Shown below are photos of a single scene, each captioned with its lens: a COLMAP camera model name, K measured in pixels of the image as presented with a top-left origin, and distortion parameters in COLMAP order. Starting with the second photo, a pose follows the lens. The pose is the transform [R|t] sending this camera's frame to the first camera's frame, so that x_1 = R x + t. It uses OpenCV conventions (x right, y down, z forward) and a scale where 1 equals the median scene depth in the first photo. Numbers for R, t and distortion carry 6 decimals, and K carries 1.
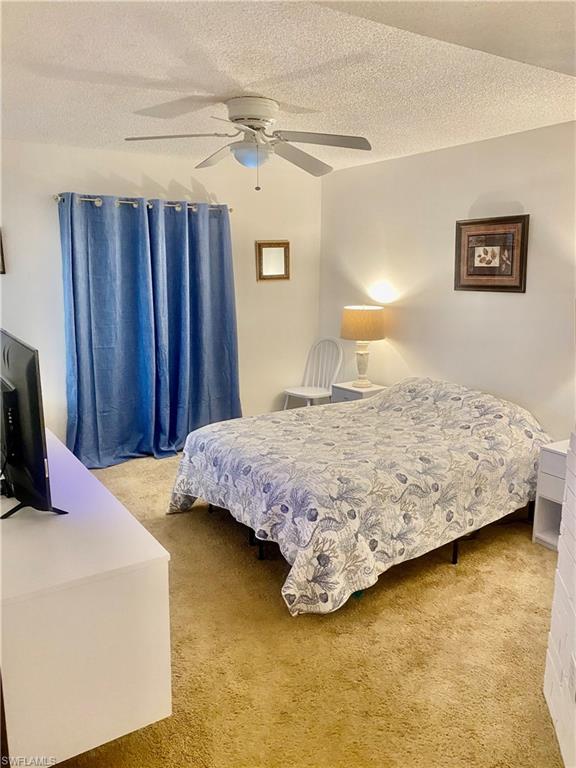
lens RADIAL K [[590.7, 0, 288.2], [0, 590.7, 386.1], [0, 0, 1]] dist [0.015202, -0.014246]
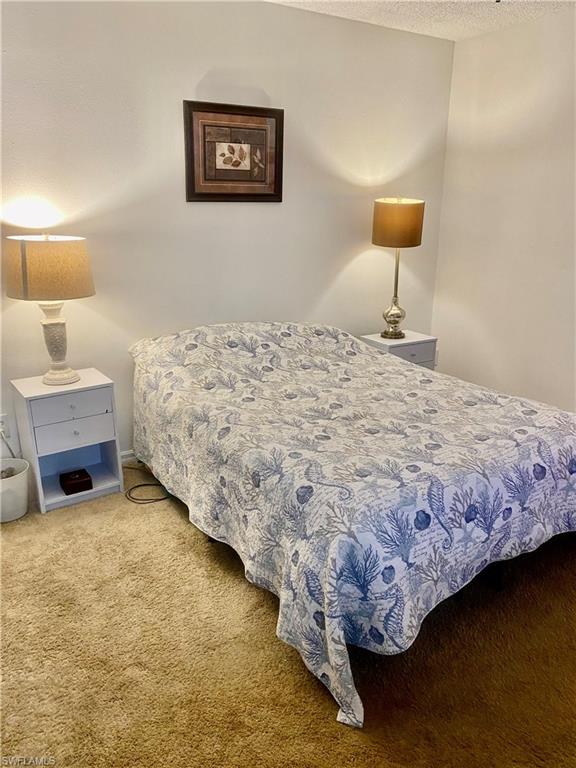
lens RADIAL K [[590.7, 0, 288.6], [0, 590.7, 378.9], [0, 0, 1]] dist [0.015202, -0.014246]
pose [[0.007719, -0.319880, 0.947427, -0.511816], [0.172686, 0.933647, 0.313820, -0.177389], [-0.984947, 0.161185, 0.062445, 0.930201]]
